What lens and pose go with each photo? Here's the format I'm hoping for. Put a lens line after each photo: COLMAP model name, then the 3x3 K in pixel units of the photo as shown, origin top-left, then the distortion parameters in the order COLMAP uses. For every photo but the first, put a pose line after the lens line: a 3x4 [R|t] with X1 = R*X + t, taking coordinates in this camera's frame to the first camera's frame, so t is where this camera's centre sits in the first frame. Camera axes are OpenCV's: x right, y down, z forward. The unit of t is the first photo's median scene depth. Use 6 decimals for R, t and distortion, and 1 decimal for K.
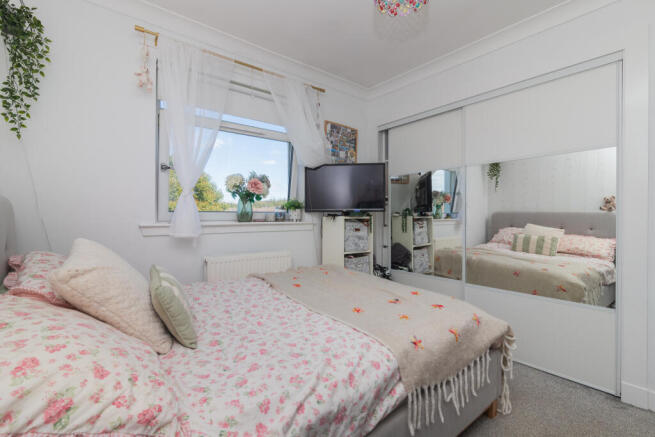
lens RADIAL K [[298.3, 0, 330.0], [0, 298.3, 219.3], [0, 0, 1]] dist [0.001689, -0.000042]
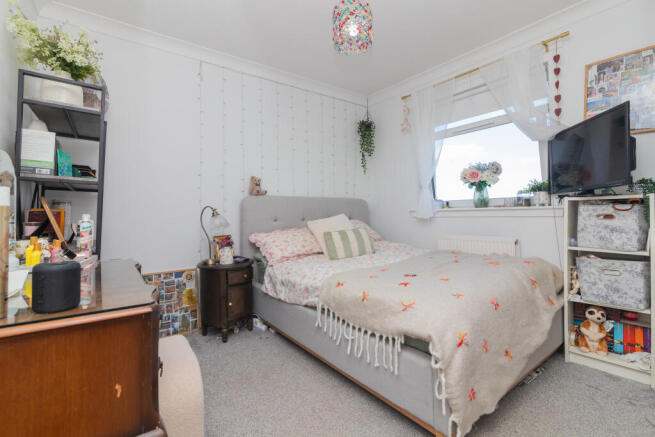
lens RADIAL K [[296.9, 0, 328.8], [0, 296.9, 210.2], [0, 0, 1]] dist [-0.000449, -0.000073]
pose [[-0.021625, -0.013022, -0.999681, 0.824417], [0.006443, 0.999893, -0.013165, 0.028515], [0.999745, -0.006726, -0.021538, 0.452210]]
